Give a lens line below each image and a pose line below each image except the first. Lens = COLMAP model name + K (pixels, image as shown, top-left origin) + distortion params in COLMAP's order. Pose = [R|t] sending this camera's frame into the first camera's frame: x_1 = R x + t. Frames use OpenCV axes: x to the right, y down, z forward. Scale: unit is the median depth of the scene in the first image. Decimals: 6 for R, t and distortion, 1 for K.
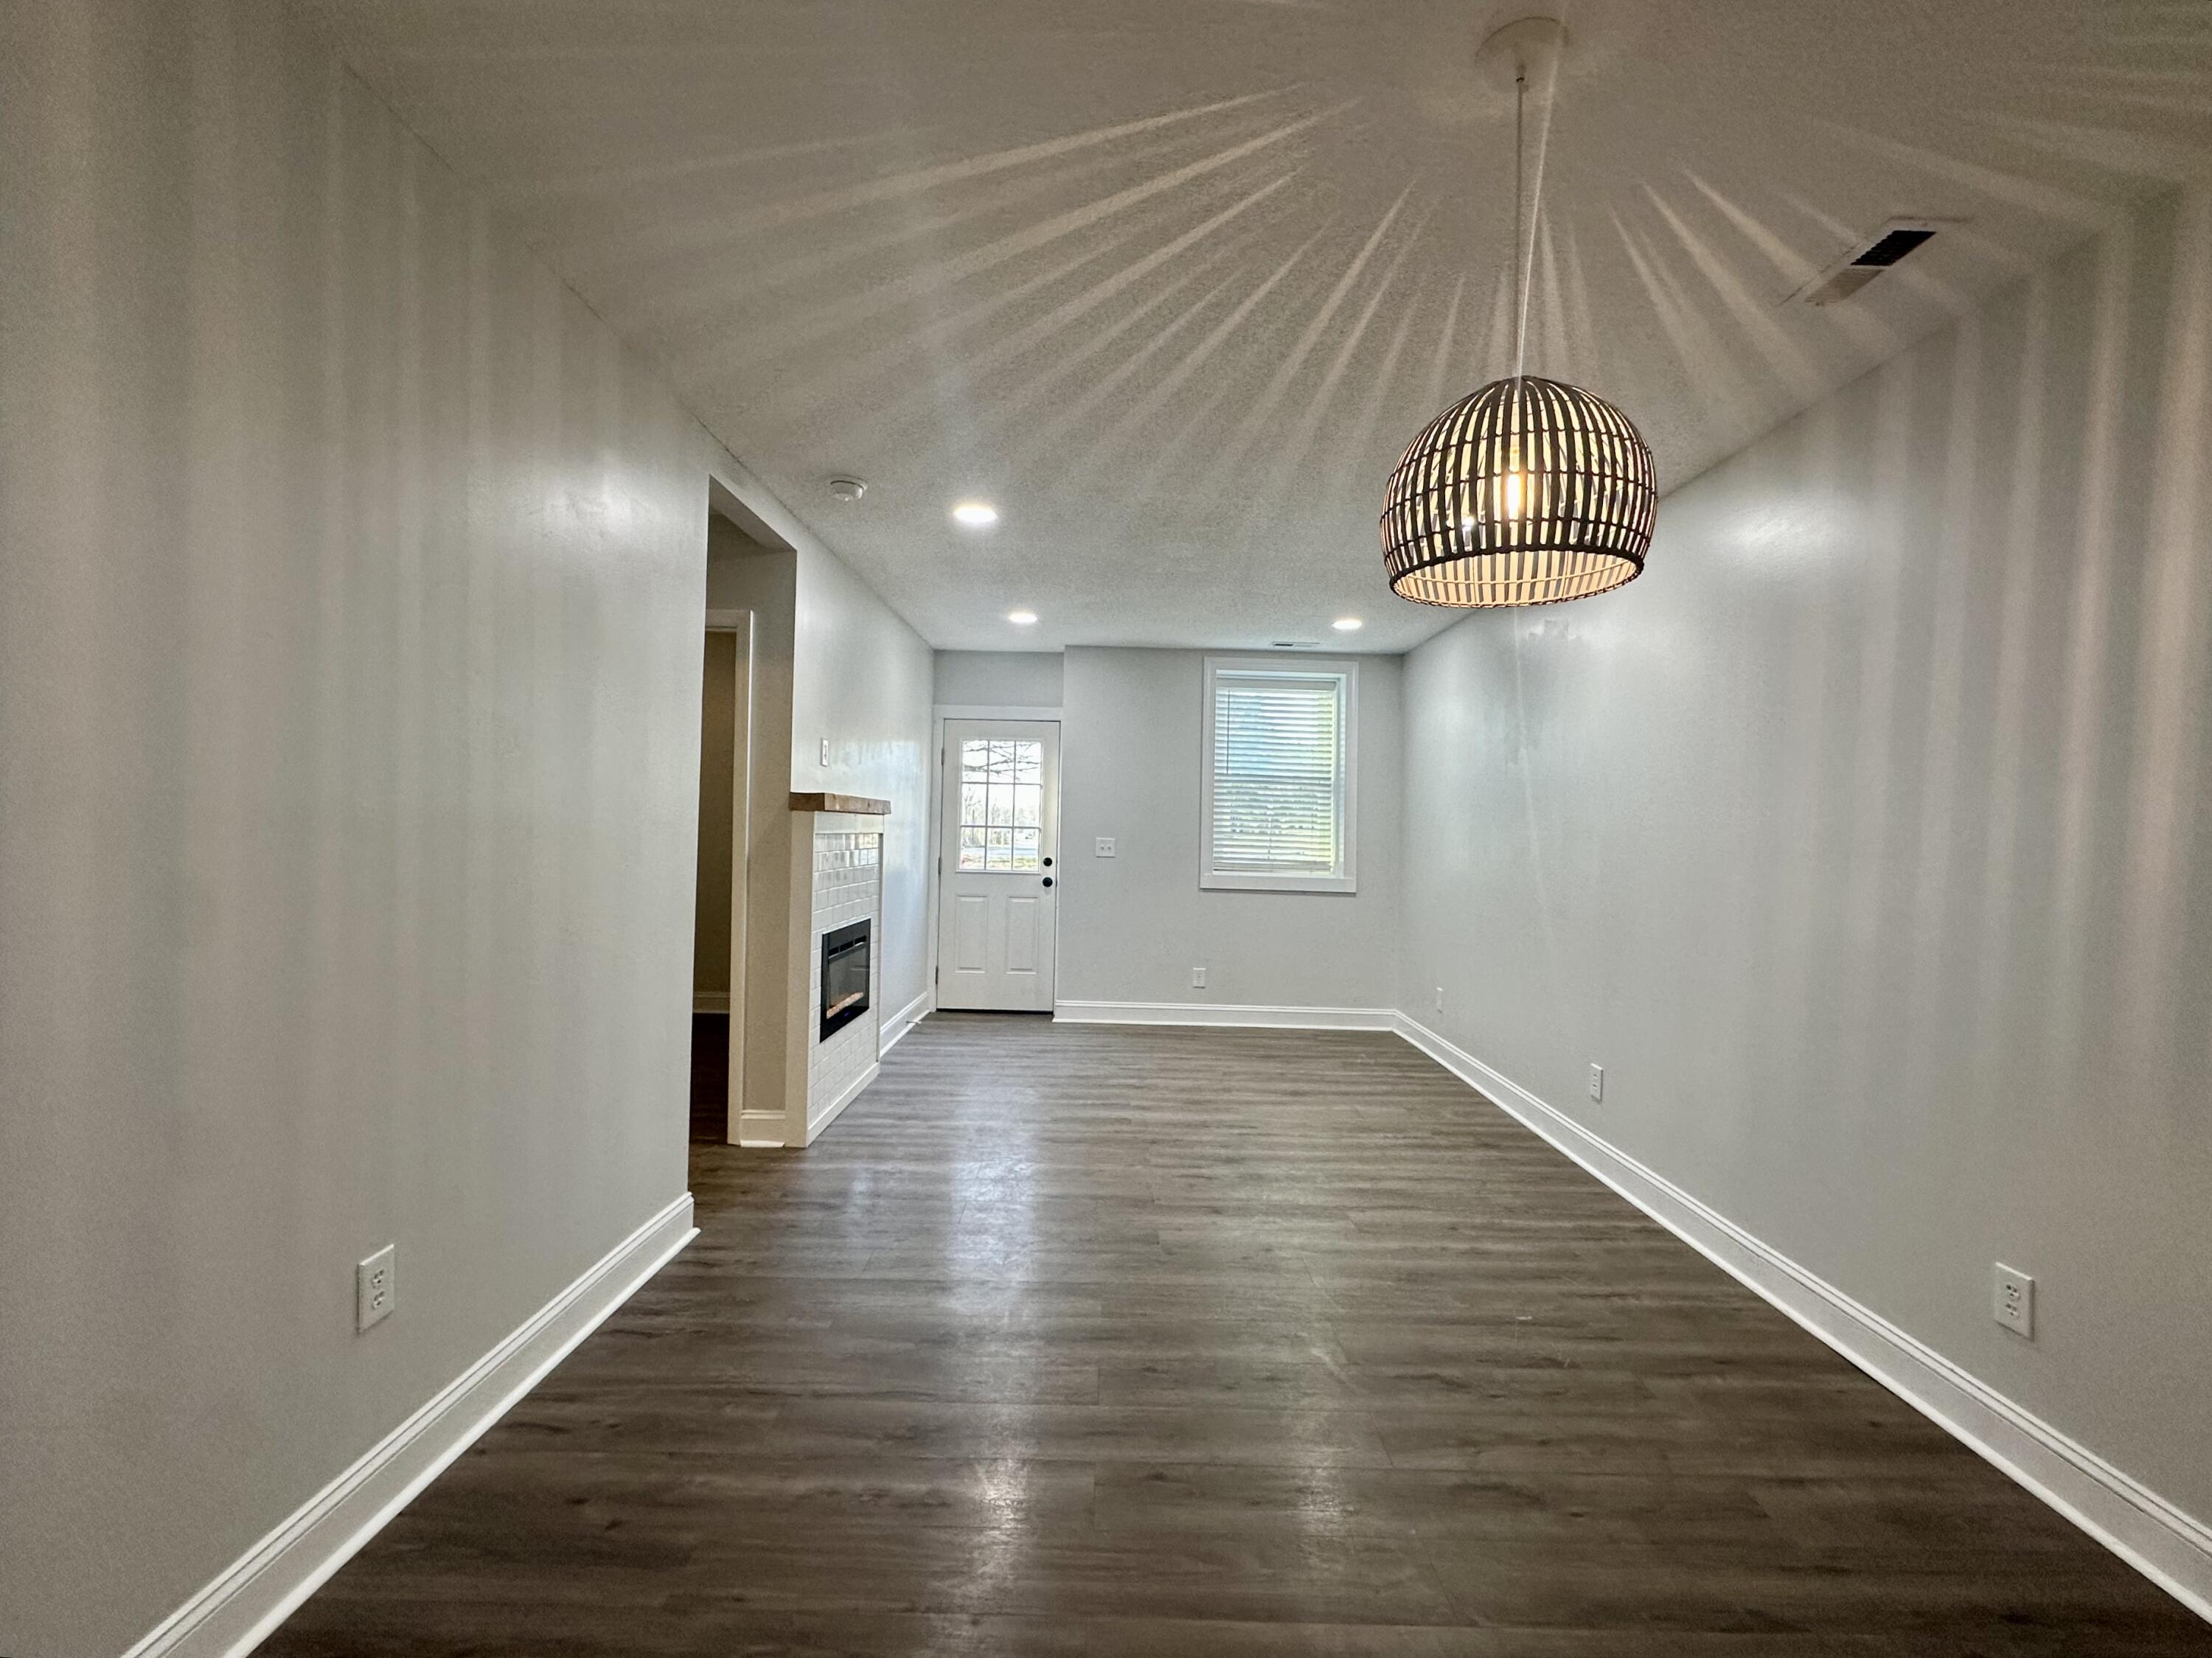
lens RADIAL K [[877.8, 0, 1106.0], [0, 877.8, 829.0], [0, 0, 1]] dist [-0.000009, -0.000340]
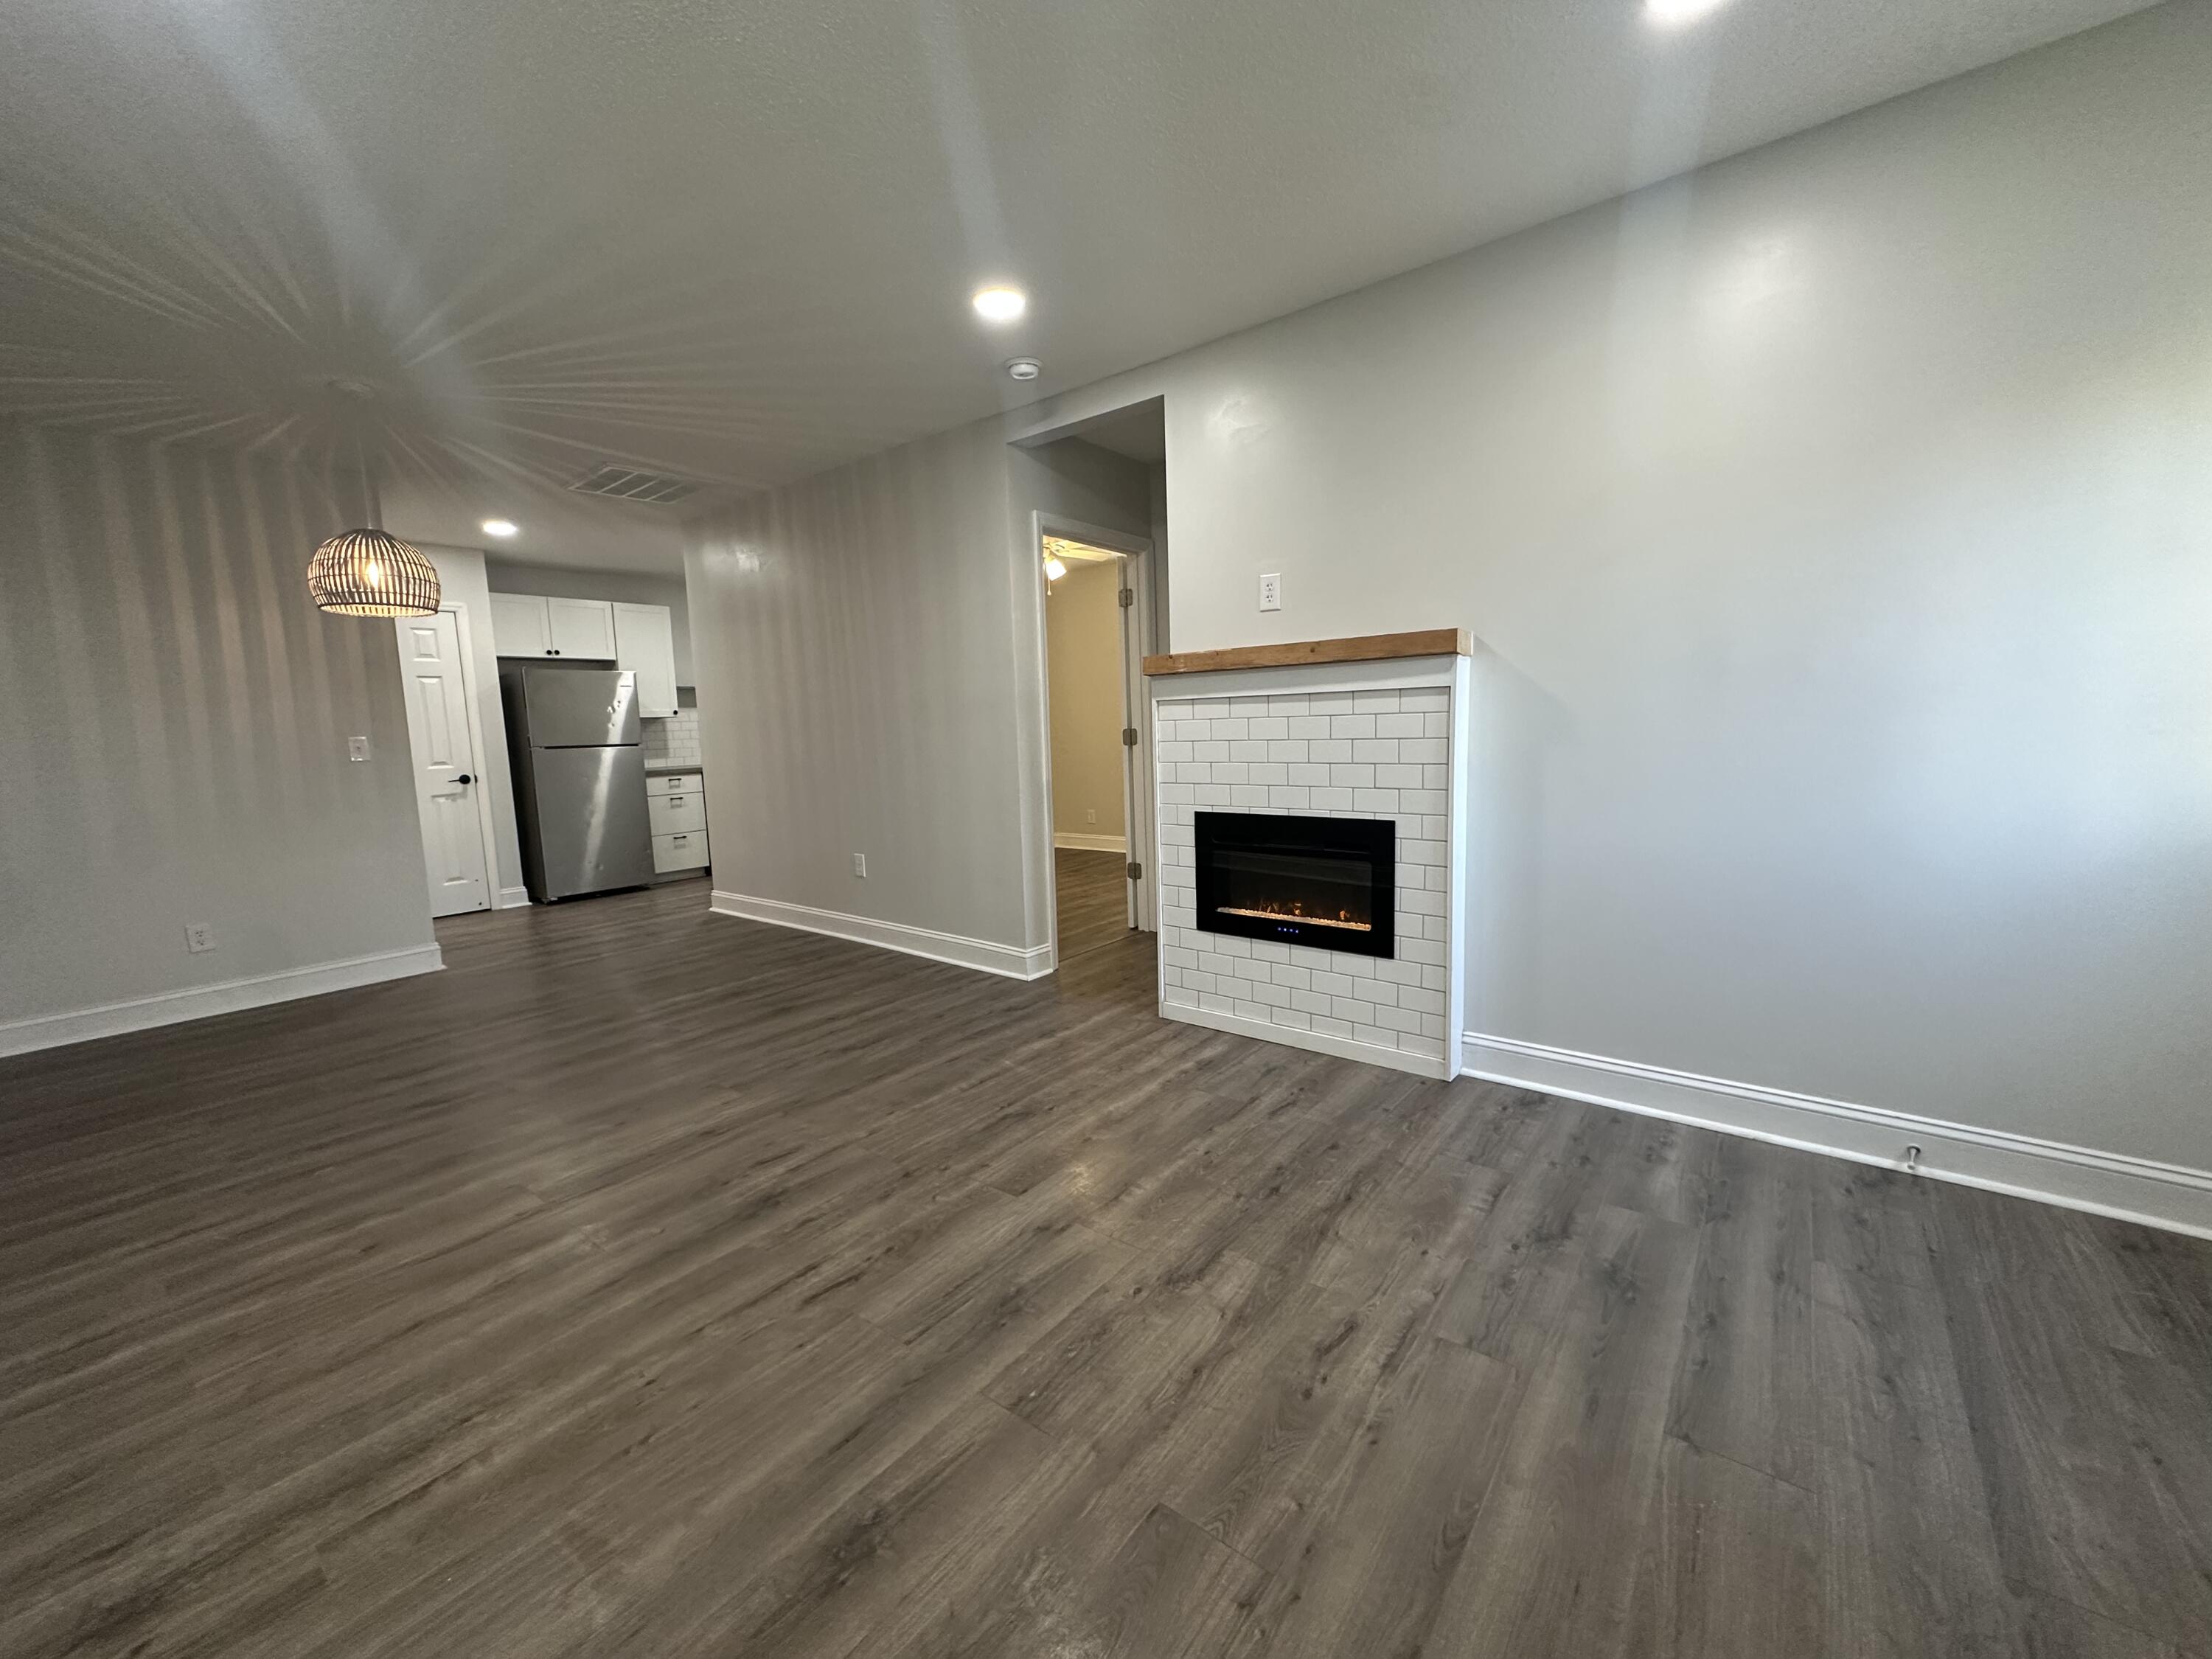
lens RADIAL K [[877.9, 0, 1106.0], [0, 877.9, 829.5], [0, 0, 1]] dist [-0.000009, -0.000340]
pose [[-0.598906, 0.090922, -0.795641, 0.544915], [0.017922, 0.994807, 0.100191, 0.056211], [0.800619, 0.045746, -0.597425, 1.789087]]
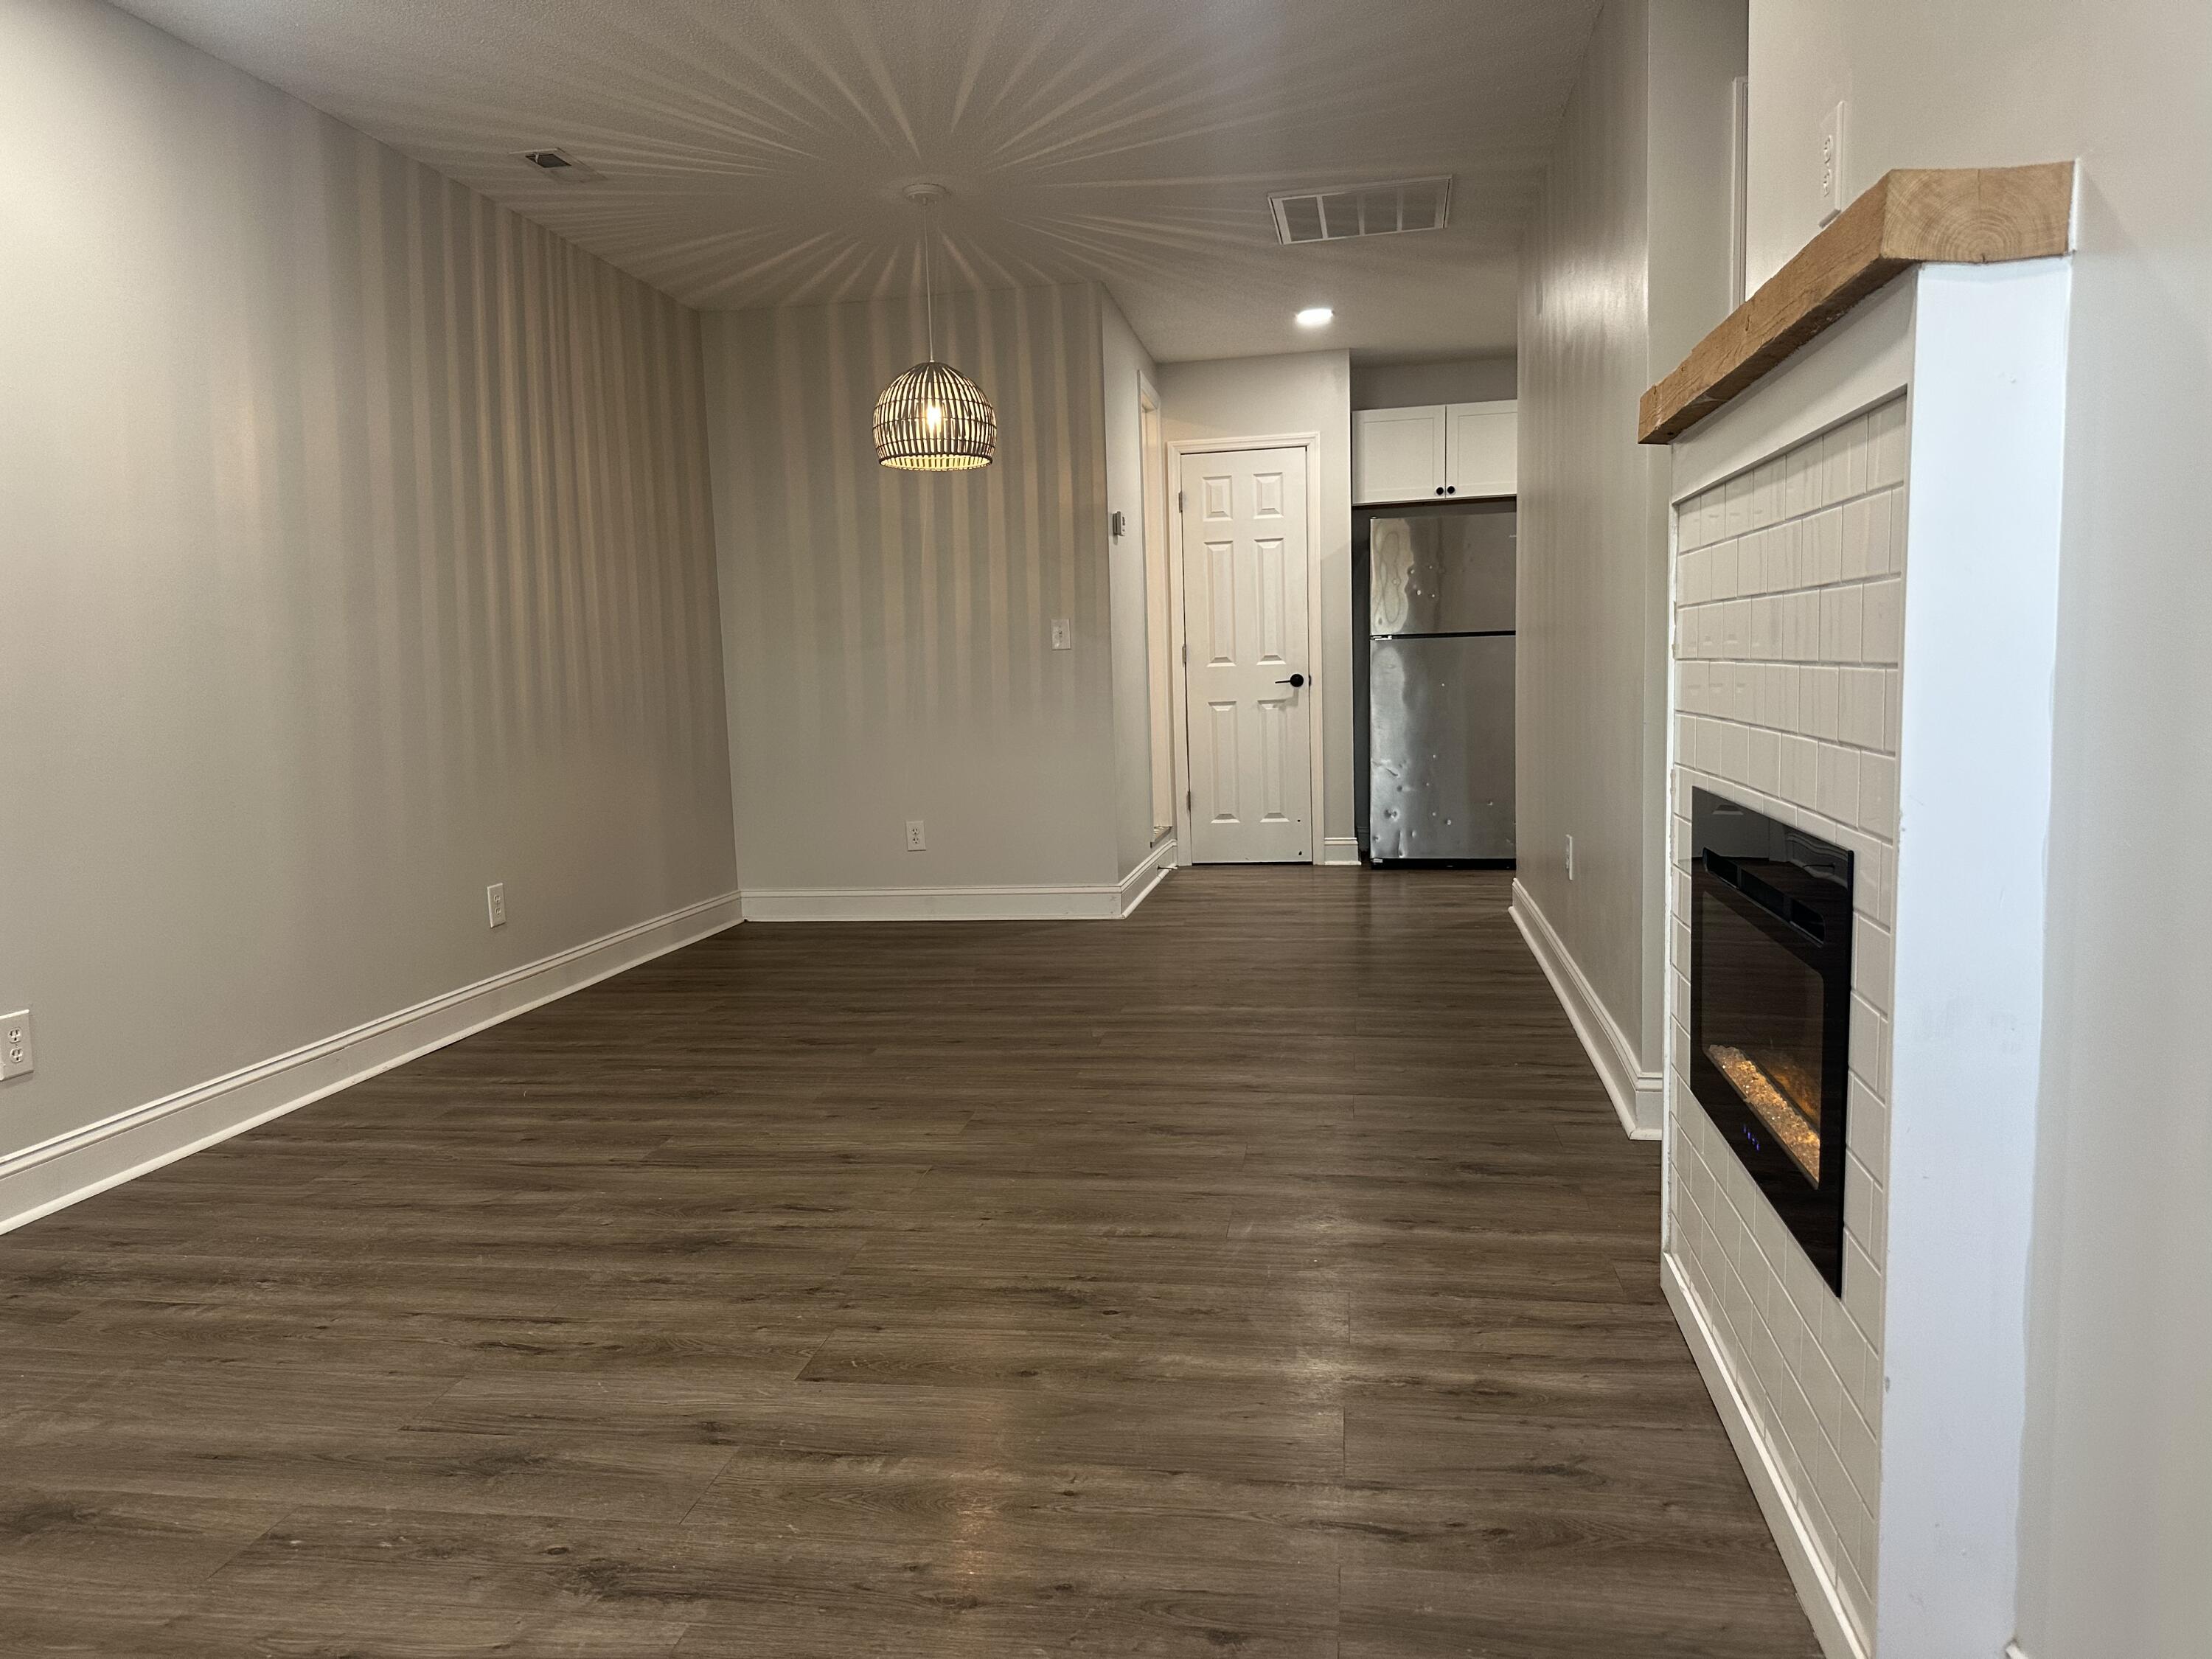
lens RADIAL K [[1562.2, 0, 1144.2], [0, 1562.2, 851.4], [0, 0, 1]] dist [0.086055, -0.100911]
pose [[-0.989942, -0.009045, 0.141187, -0.239234], [0.008053, 0.992734, 0.120063, 0.082997], [-0.141247, 0.119993, -0.982675, 2.014777]]
